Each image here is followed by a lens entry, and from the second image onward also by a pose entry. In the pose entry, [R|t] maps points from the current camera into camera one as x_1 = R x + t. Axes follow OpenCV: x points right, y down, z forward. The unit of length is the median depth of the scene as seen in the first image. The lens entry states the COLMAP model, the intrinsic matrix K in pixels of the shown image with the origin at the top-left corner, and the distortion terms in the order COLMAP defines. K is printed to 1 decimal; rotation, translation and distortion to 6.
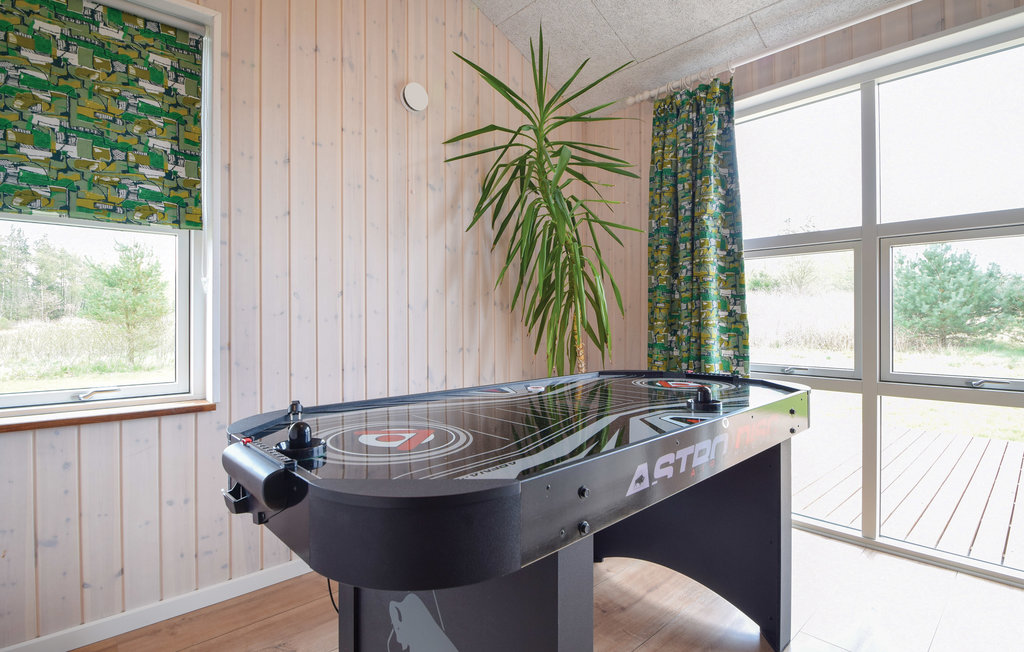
lens RADIAL K [[513.0, 0, 511.5], [0, 513.0, 320.0], [0, 0, 1]] dist [-0.019672, -0.000735]
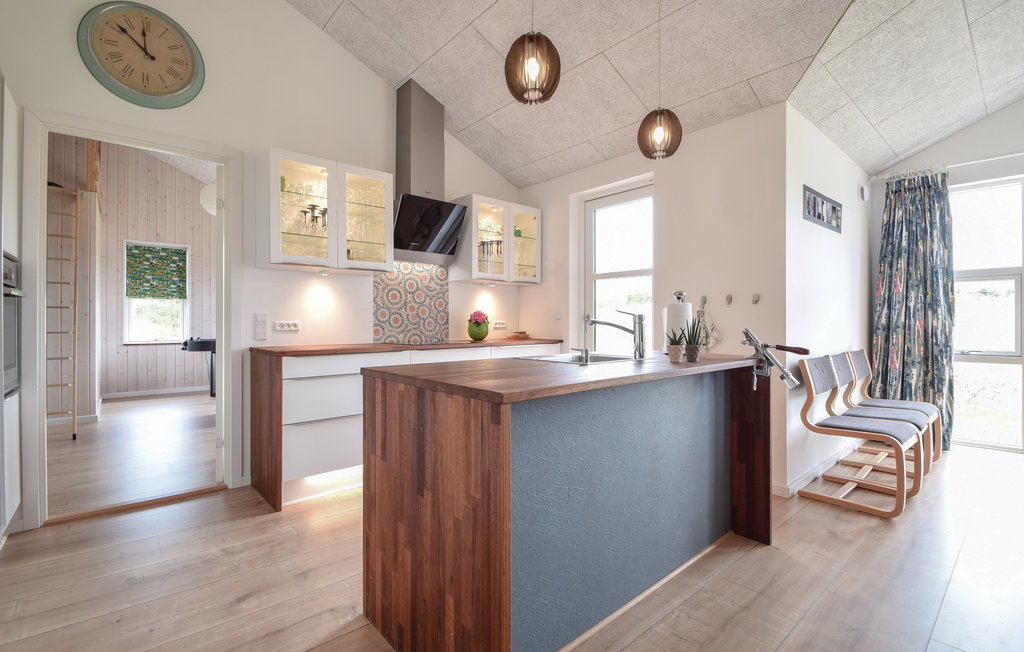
lens RADIAL K [[450.5, 0, 520.9], [0, 450.5, 324.2], [0, 0, 1]] dist [-0.004893, -0.005384]
pose [[0.999629, -0.000132, -0.027225, 2.244614], [0.000231, 0.999993, 0.003668, 0.009502], [0.027224, -0.003673, 0.999623, -2.606135]]
